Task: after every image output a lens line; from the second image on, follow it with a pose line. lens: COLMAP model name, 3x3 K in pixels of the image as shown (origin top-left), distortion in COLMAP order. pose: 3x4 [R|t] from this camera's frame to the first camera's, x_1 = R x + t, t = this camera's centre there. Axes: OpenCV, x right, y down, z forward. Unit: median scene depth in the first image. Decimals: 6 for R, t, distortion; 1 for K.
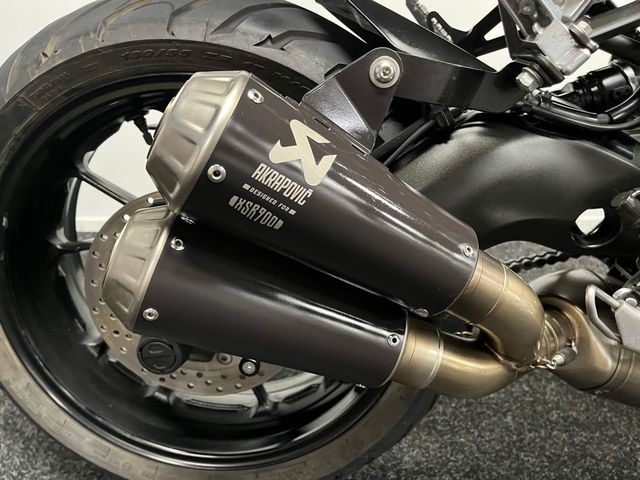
lens RADIAL K [[484.3, 0, 324.0], [0, 484.3, 239.8], [0, 0, 1]] dist [0.083673, -0.120739]
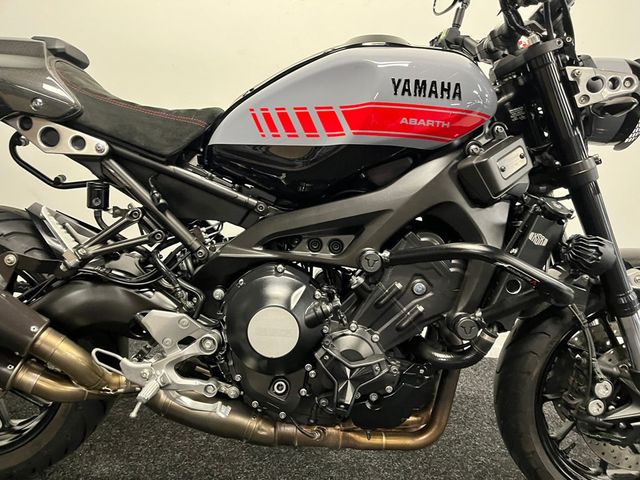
lens RADIAL K [[482.1, 0, 321.6], [0, 482.1, 244.5], [0, 0, 1]] dist [0.078611, -0.097327]
pose [[0.994523, 0.076720, 0.070984, 1.213703], [-0.058341, 0.970956, -0.232035, 0.076337], [-0.086724, 0.226623, 0.970114, -1.339410]]
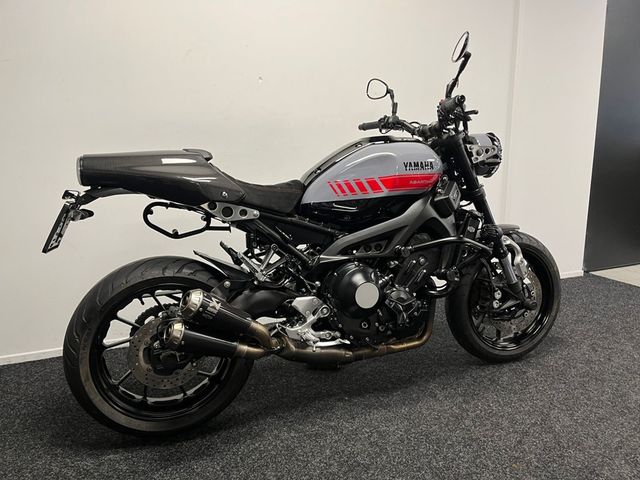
lens RADIAL K [[482.1, 0, 321.6], [0, 482.1, 244.5], [0, 0, 1]] dist [0.078611, -0.097327]
pose [[0.909614, -0.080957, 0.407491, -0.698861], [0.170397, 0.967235, -0.188204, 0.249717], [-0.378903, 0.240628, 0.893605, -2.762599]]
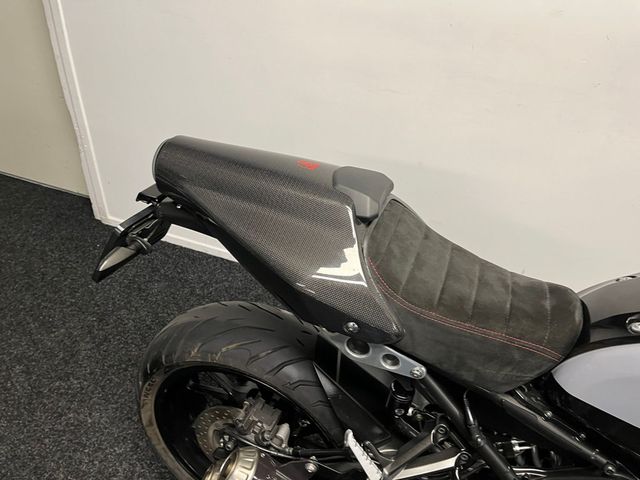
lens RADIAL K [[482.1, 0, 321.6], [0, 482.1, 244.5], [0, 0, 1]] dist [0.078611, -0.097327]
pose [[0.952863, 0.243701, -0.180728, 0.260700], [-0.201039, 0.953277, 0.225490, -1.496607], [0.227236, -0.178527, 0.957336, -0.892742]]
